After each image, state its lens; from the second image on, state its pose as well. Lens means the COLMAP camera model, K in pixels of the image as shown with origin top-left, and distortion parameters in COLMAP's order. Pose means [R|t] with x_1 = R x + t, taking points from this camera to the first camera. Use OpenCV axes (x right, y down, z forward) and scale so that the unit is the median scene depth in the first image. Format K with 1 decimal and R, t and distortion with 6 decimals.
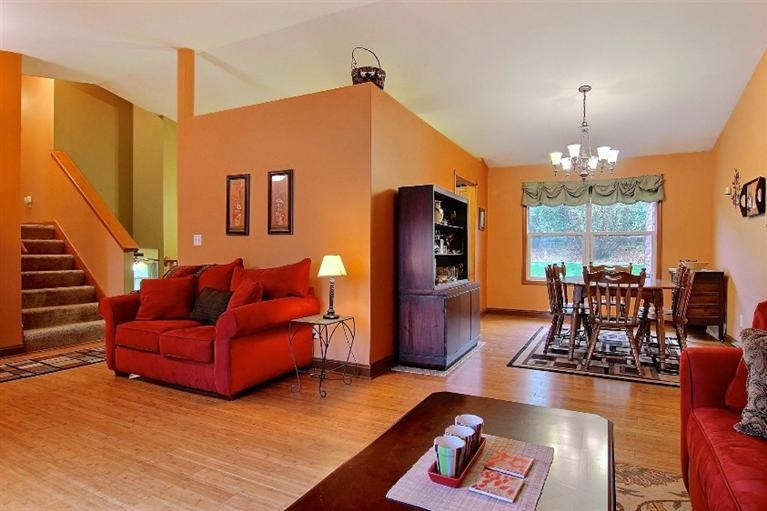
lens RADIAL K [[435.4, 0, 386.5], [0, 435.4, 259.7], [0, 0, 1]] dist [-0.000715, -0.020515]
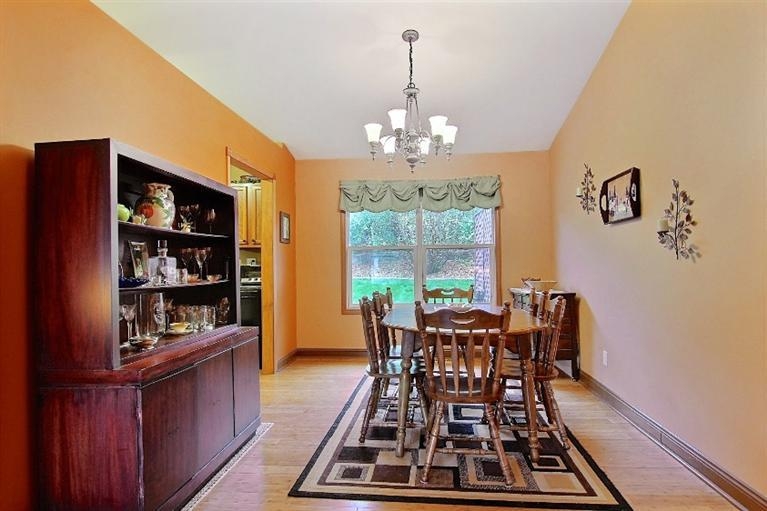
lens RADIAL K [[435.4, 0, 386.5], [0, 435.4, 259.7], [0, 0, 1]] dist [-0.000715, -0.020515]
pose [[0.935730, -0.013525, 0.352457, 0.179796], [0.026060, 0.999184, -0.030844, -0.019836], [-0.351752, 0.038047, 0.935320, 0.395879]]
